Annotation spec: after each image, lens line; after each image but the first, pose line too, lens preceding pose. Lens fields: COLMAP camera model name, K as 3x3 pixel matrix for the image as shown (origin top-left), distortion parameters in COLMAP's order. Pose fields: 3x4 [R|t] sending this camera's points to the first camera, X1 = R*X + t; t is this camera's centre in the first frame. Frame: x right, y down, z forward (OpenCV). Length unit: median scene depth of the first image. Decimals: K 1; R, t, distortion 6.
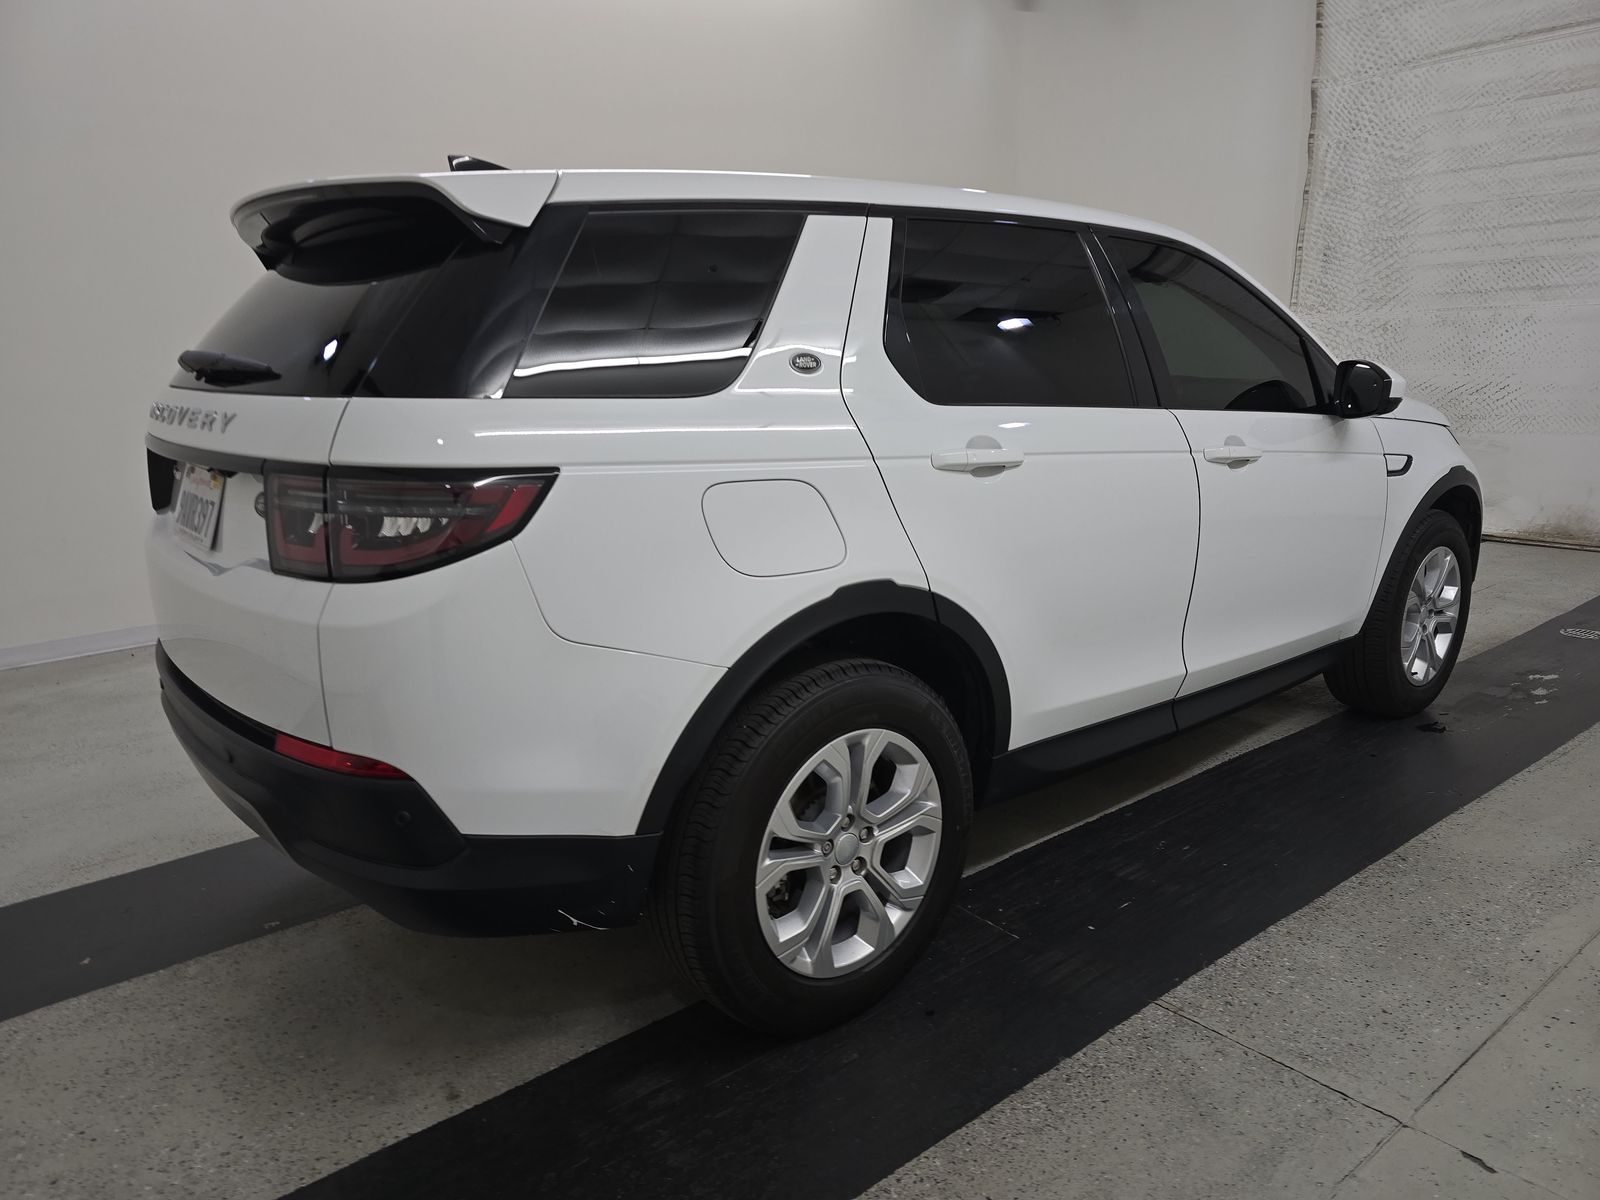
lens RADIAL K [[1111.6, 0, 811.2], [0, 1111.6, 572.3], [0, 0, 1]] dist [0.056981, -0.034893]
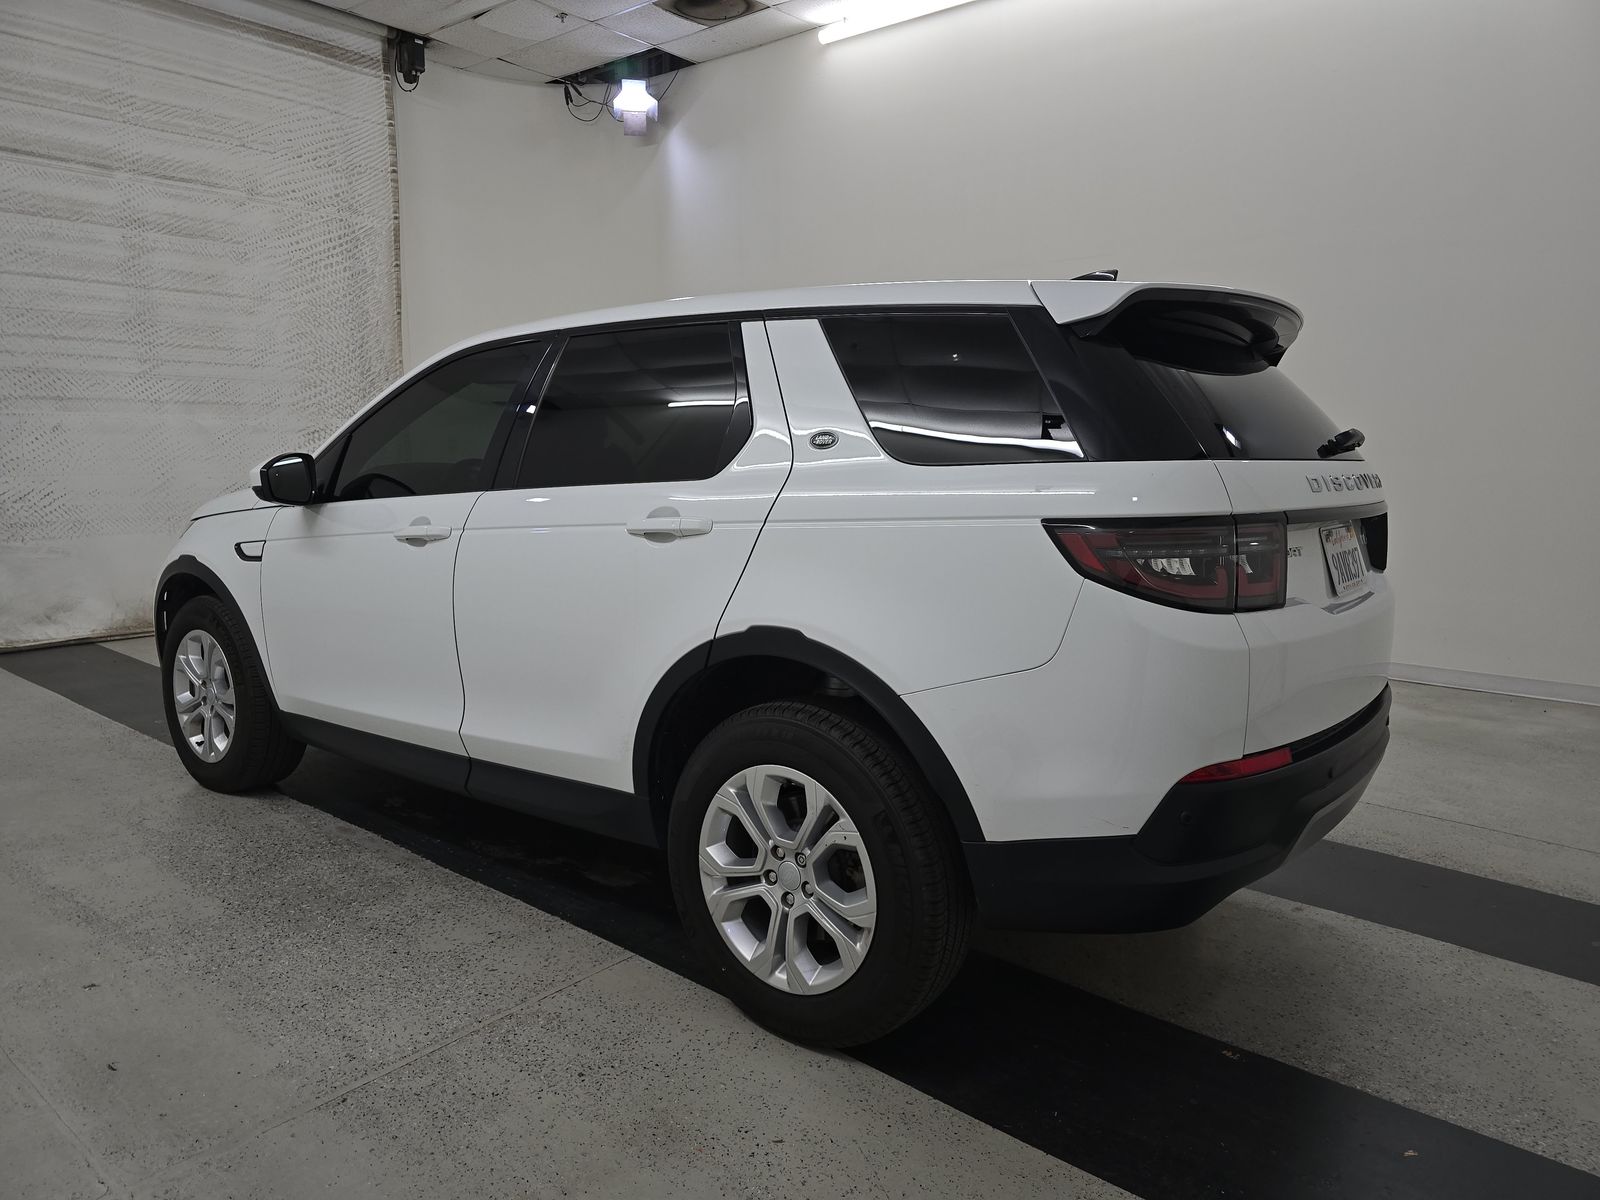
lens RADIAL K [[1076.0, 0, 800.0], [0, 1076.0, 600.0], [0, 0, 1]] dist [0.049111, -0.049335]
pose [[-0.216586, -0.110745, 0.969962, -0.936638], [0.194850, 0.968651, 0.154104, -0.178687], [-0.956621, 0.222374, -0.188218, 1.102422]]
